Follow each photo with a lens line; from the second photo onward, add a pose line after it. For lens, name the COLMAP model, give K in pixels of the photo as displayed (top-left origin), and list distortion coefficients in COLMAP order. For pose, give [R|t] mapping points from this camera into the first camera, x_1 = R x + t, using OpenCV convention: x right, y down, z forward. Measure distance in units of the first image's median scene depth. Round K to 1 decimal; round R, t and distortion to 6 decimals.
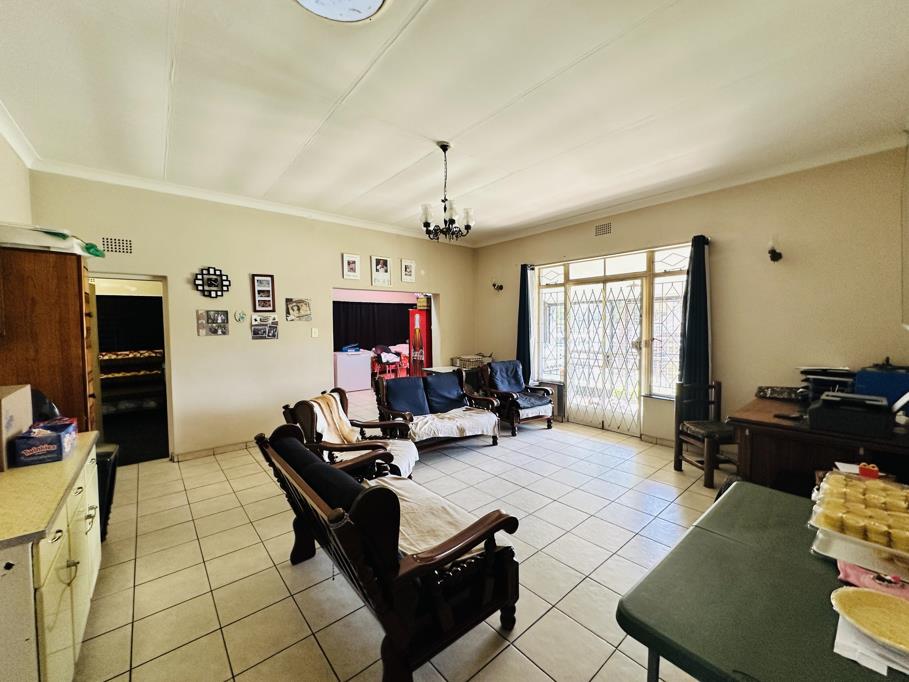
lens RADIAL K [[366.6, 0, 454.5], [0, 366.6, 341.0], [0, 0, 1]] dist [-0.001025, -0.000093]
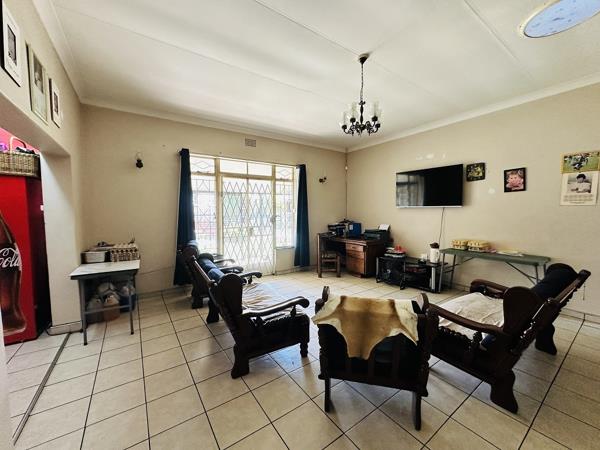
lens RADIAL K [[242.0, 0, 300.0], [0, 242.0, 225.0], [0, 0, 1]] dist [-0.001025, -0.000093]
pose [[0.096424, -0.051856, 0.993989, -0.558797], [0.044352, 0.997874, 0.047757, -0.012661], [-0.994352, 0.039480, 0.098519, 0.723696]]
